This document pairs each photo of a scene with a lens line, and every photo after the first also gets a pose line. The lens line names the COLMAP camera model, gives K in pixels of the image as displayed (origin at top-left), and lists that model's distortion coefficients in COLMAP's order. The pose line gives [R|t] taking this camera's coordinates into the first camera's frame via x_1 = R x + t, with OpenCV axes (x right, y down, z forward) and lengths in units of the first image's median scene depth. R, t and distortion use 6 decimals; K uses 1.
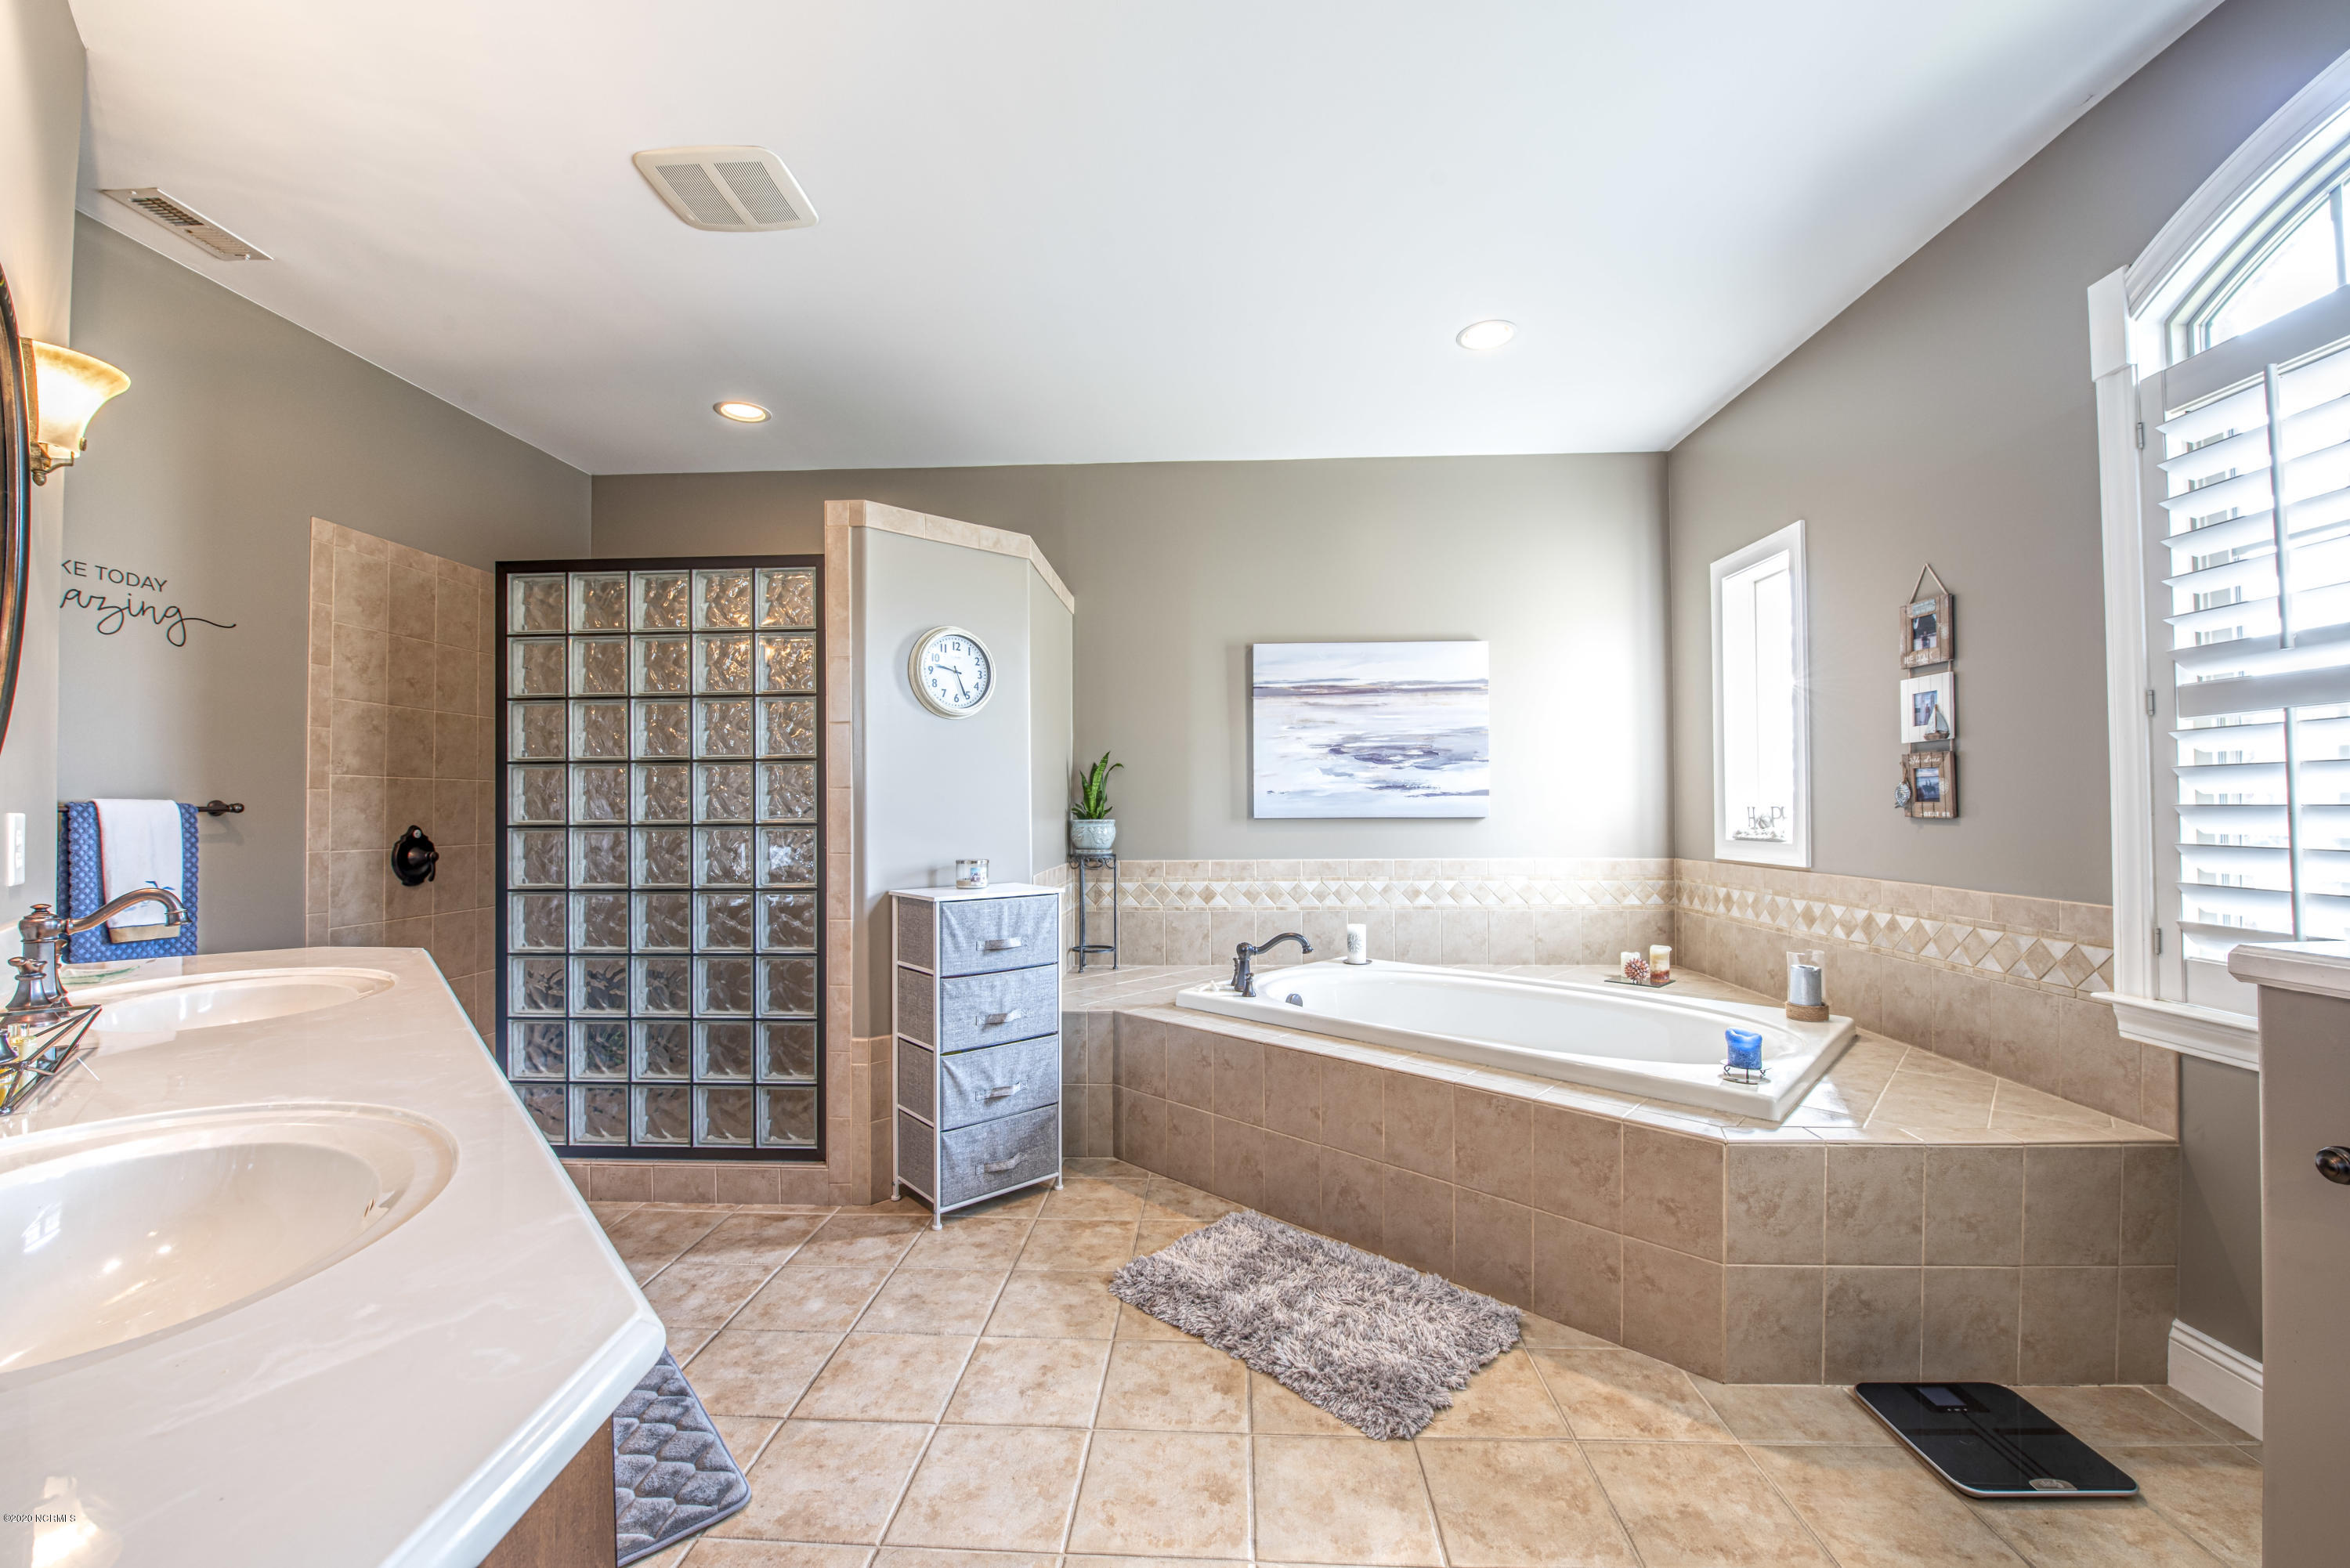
lens RADIAL K [[935.2, 0, 1179.6], [0, 935.2, 792.2], [0, 0, 1]] dist [-0.014097, -0.001204]
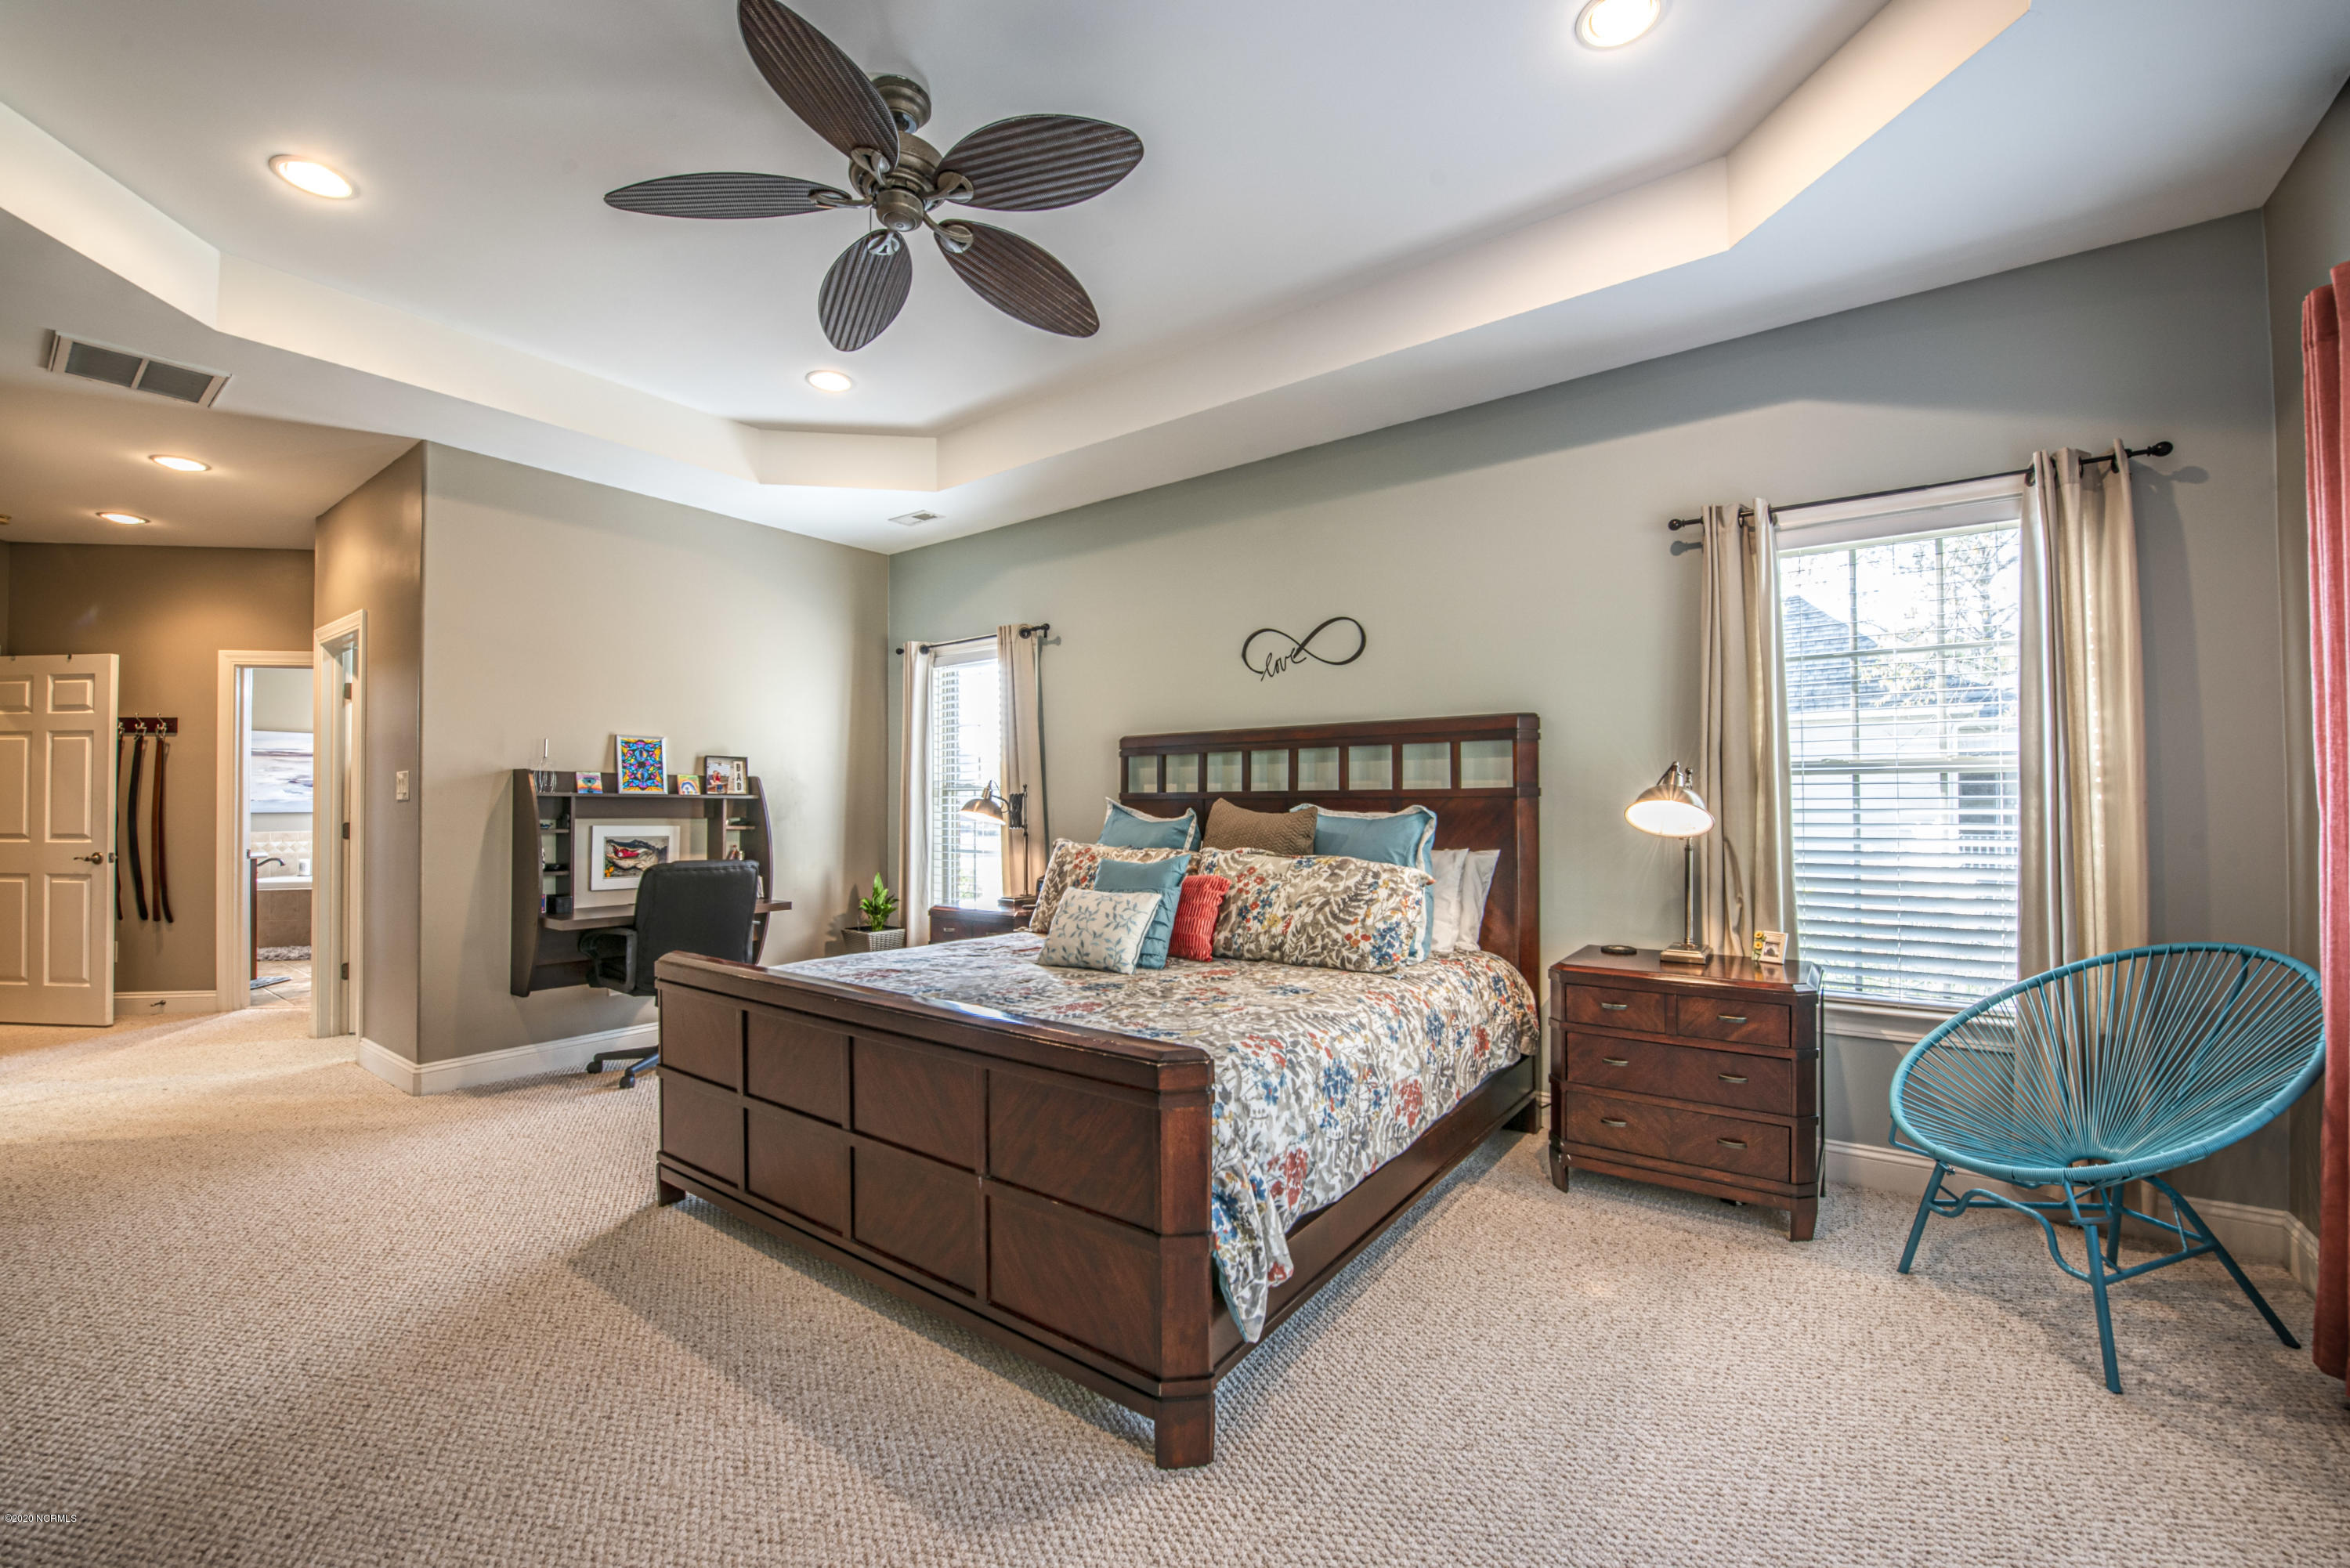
lens RADIAL K [[935.2, 0, 1189.4], [0, 935.2, 793.2], [0, 0, 1]] dist [-0.014097, -0.001204]
pose [[0.547910, 0.012681, 0.836441, -0.485797], [-0.011453, 0.999905, -0.007657, -0.025078], [-0.836459, -0.005385, 0.548004, -1.934235]]
